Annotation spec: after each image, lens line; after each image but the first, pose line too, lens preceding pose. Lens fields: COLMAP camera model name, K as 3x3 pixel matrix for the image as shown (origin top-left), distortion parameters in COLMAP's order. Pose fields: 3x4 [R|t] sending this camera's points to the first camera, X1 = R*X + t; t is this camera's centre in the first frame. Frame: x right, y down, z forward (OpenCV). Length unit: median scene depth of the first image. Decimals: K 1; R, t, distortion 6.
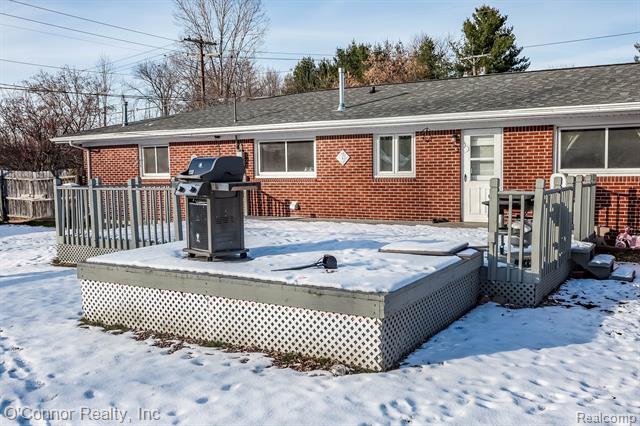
lens RADIAL K [[628.3, 0, 320.0], [0, 628.3, 213.7], [0, 0, 1]] dist [-0.008281, 0.000000]
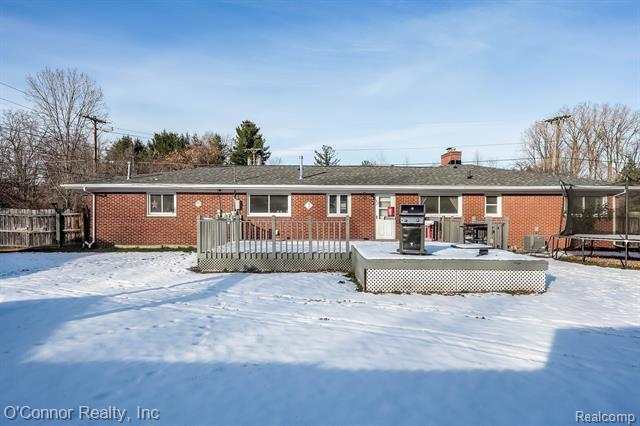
lens RADIAL K [[380.8, 0, 320.3], [0, 380.8, 211.8], [0, 0, 1]] dist [-0.010607, -0.001091]
pose [[0.834544, 0.017934, 0.550650, -0.491864], [0.023729, 0.997373, -0.068444, 0.003848], [-0.550431, 0.070186, 0.831925, 0.066973]]
